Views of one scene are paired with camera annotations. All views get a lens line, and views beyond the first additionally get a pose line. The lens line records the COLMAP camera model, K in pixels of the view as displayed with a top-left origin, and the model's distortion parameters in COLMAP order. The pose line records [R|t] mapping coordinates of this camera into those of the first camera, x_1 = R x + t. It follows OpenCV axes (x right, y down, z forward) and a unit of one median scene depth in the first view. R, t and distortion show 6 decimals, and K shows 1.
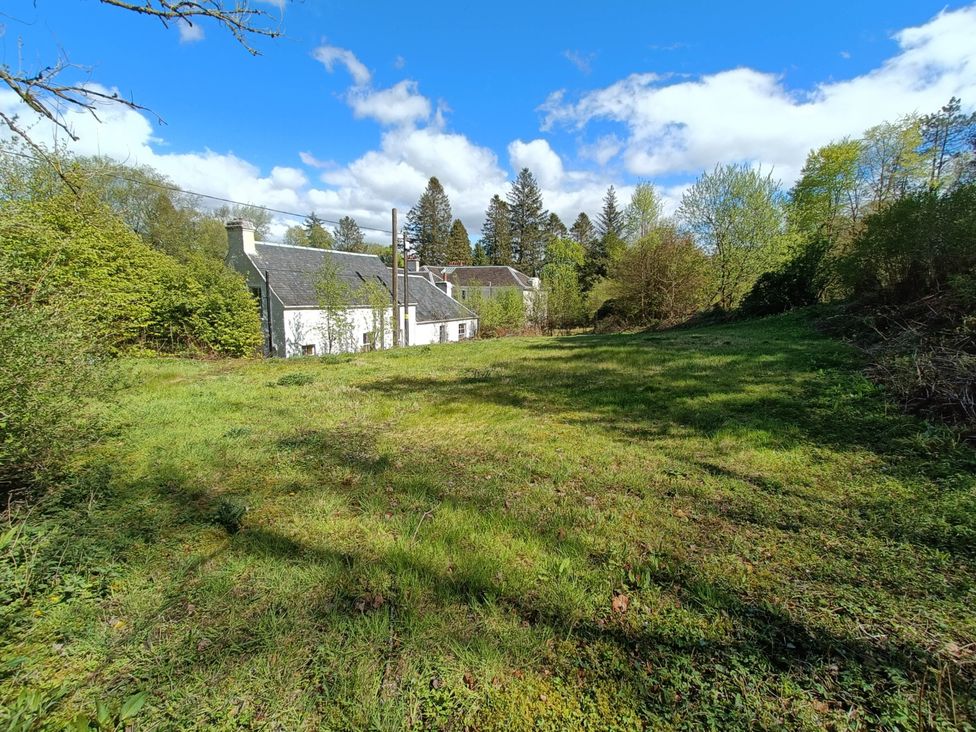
lens RADIAL K [[439.0, 0, 488.0], [0, 439.0, 366.0], [0, 0, 1]] dist [0.000313, 0.000130]
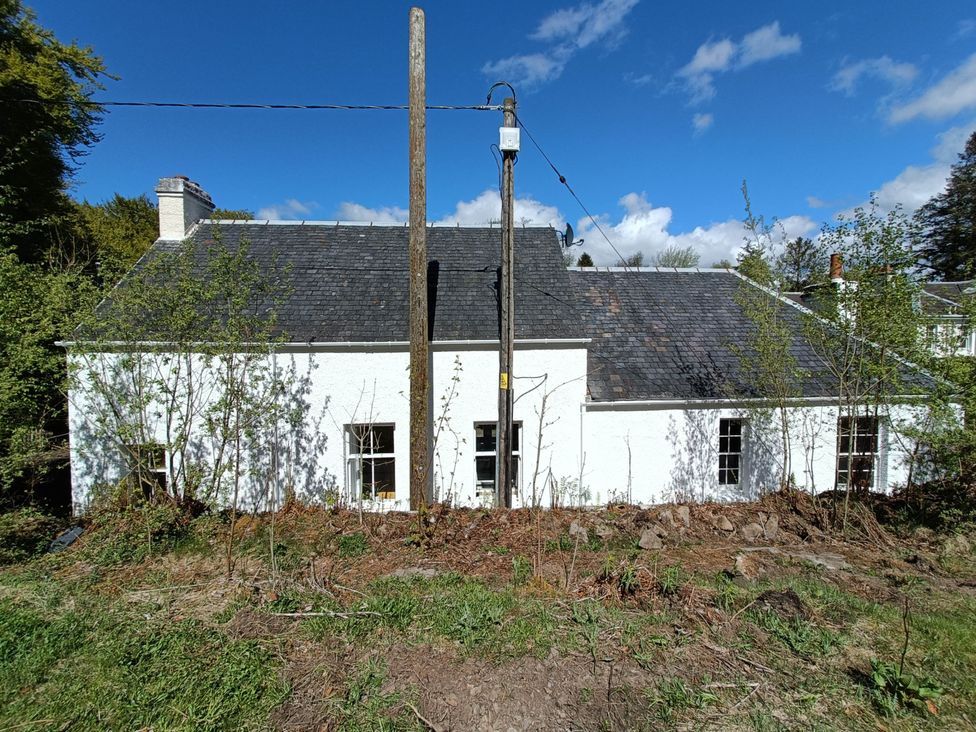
lens RADIAL K [[405.2, 0, 488.0], [0, 405.2, 366.0], [0, 0, 1]] dist [0.001063, 0.000343]
pose [[0.493361, 0.022760, -0.869527, 0.029530], [-0.120671, 0.991782, -0.042508, -0.096455], [0.861413, 0.125898, 0.492053, 0.762474]]
